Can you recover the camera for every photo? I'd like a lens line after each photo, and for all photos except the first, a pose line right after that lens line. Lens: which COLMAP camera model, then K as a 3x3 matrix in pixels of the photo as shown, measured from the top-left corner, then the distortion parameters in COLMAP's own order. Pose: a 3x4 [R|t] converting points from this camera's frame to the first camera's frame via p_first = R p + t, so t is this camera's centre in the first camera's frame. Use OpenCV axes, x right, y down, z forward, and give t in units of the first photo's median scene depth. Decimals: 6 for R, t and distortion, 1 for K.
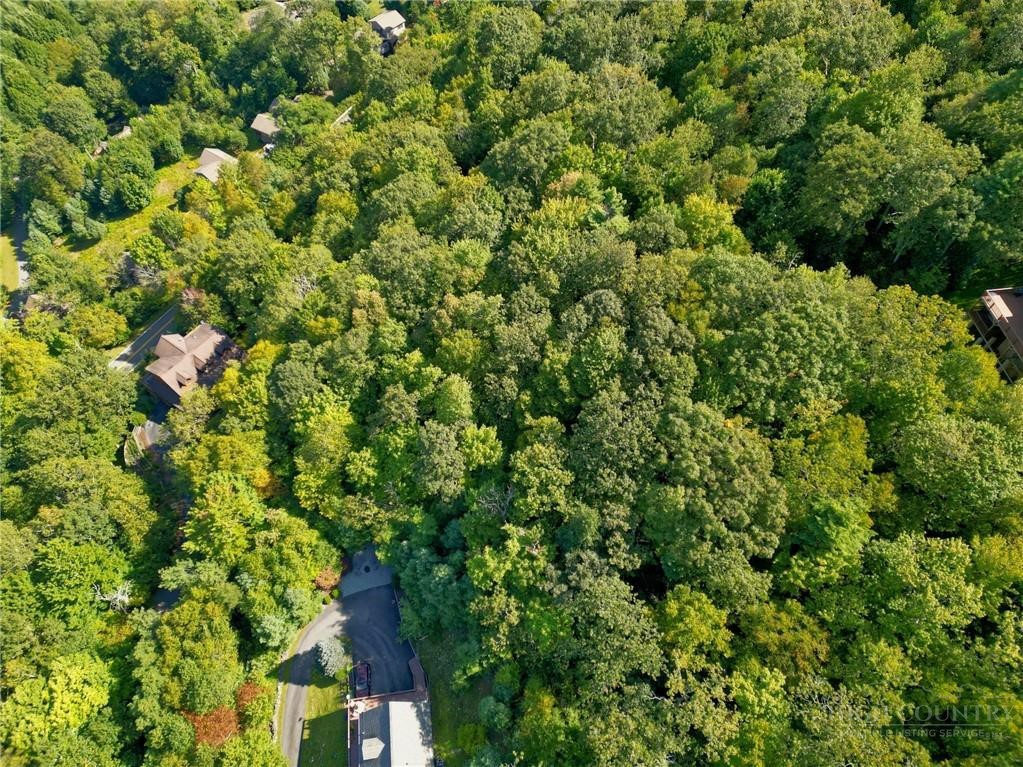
lens RADIAL K [[708.3, 0, 511.5], [0, 708.3, 383.5], [0, 0, 1]] dist [0.093587, -0.076183]
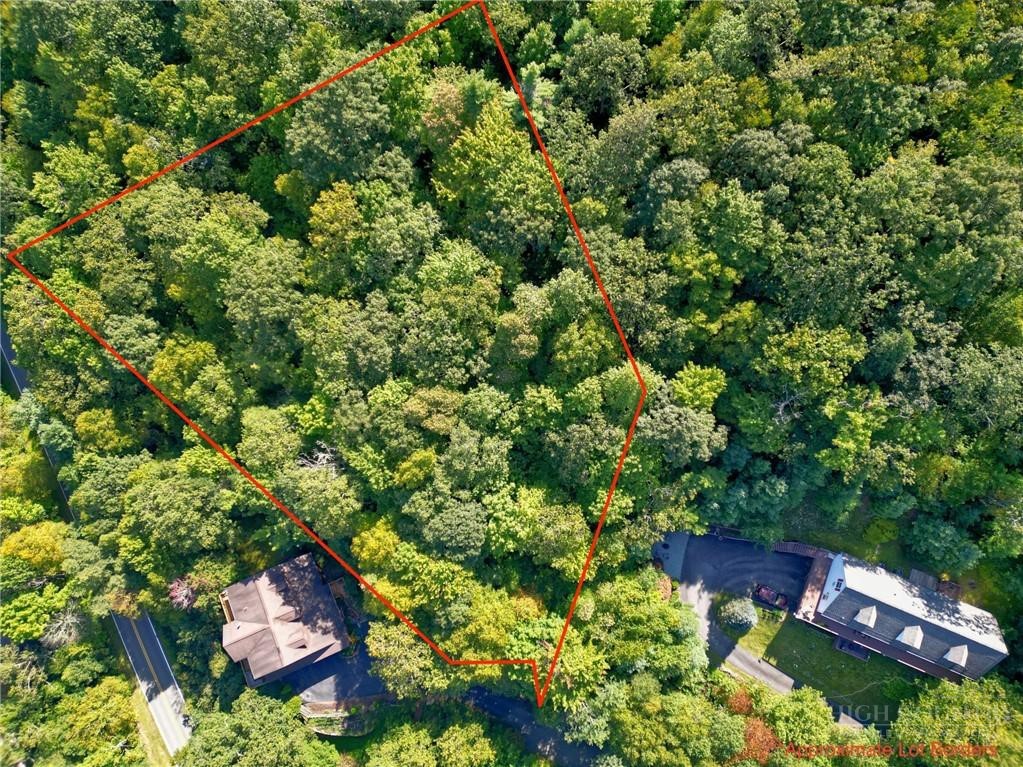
lens RADIAL K [[708.3, 0, 511.5], [0, 708.3, 383.5], [0, 0, 1]] dist [0.093587, -0.076183]
pose [[0.511880, -0.844458, 0.157701, -0.264625], [0.711106, 0.519517, 0.473741, -0.448828], [-0.481982, -0.130356, 0.866430, 0.272747]]
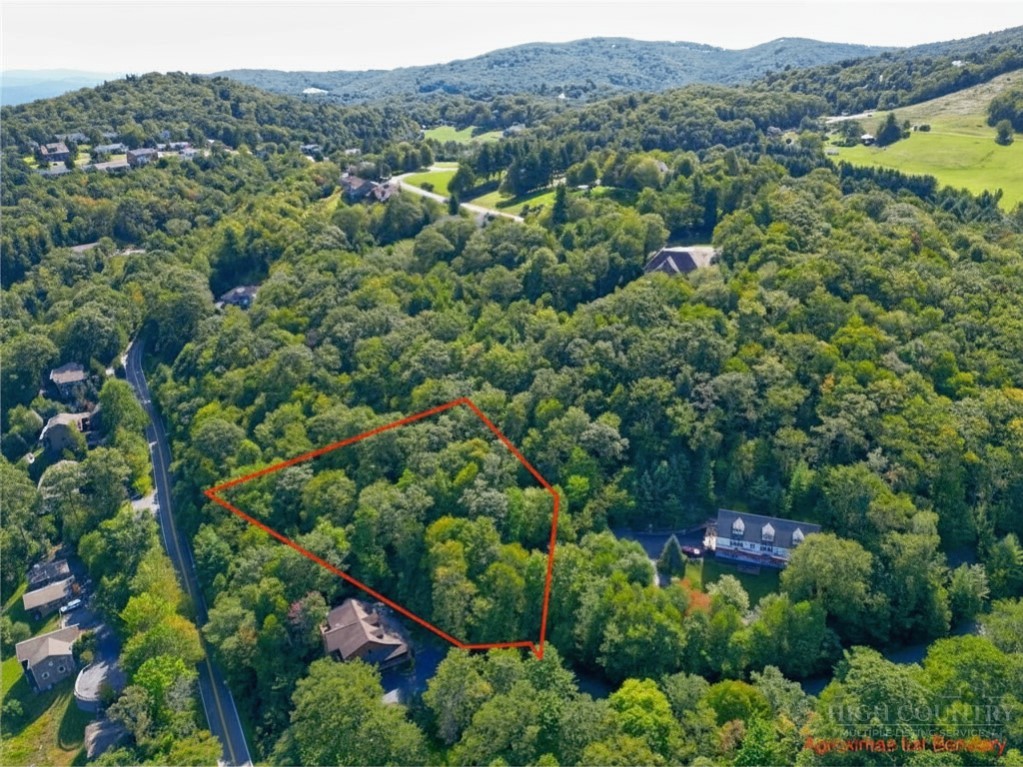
lens RADIAL K [[708.3, 0, 511.5], [0, 708.3, 383.5], [0, 0, 1]] dist [0.093587, -0.076183]
pose [[0.444117, -0.395727, 0.803841, -1.361903], [0.749515, 0.655658, -0.091325, 0.000932], [-0.490905, 0.643050, 0.587792, -0.017146]]
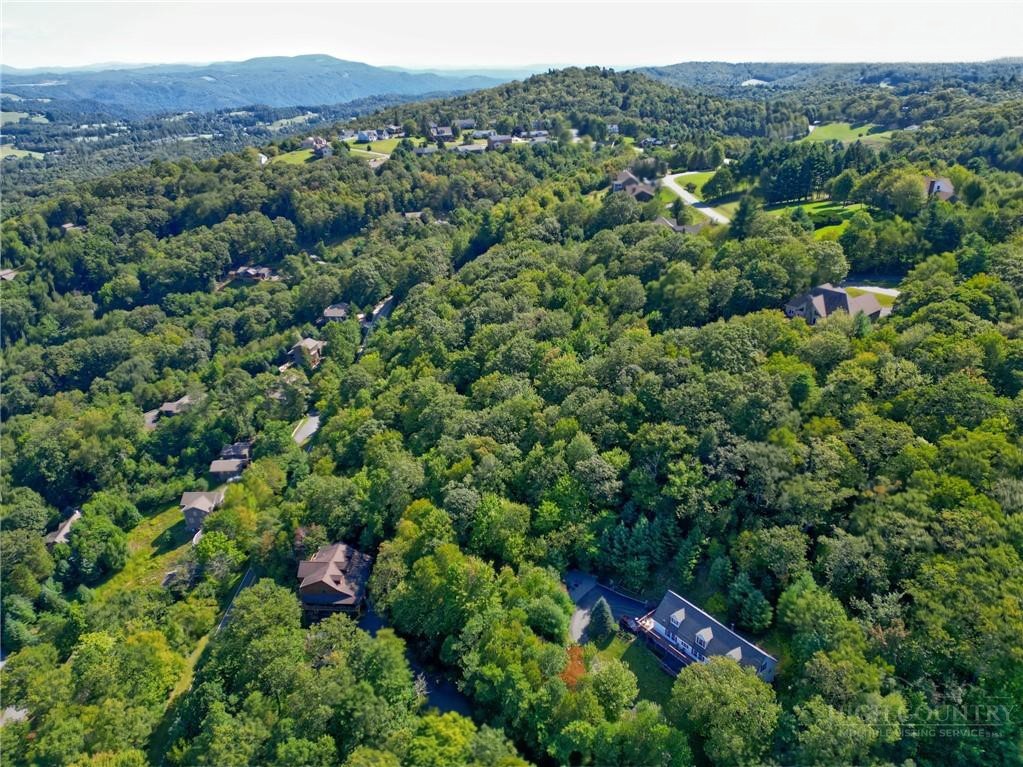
lens RADIAL K [[694.8, 0, 511.5], [0, 694.8, 383.5], [0, 0, 1]] dist [0.093446, -0.076248]
pose [[0.861508, -0.245838, 0.444260, -0.806680], [0.436408, 0.805740, -0.400413, 0.424803], [-0.259522, 0.538838, 0.801437, -0.302281]]
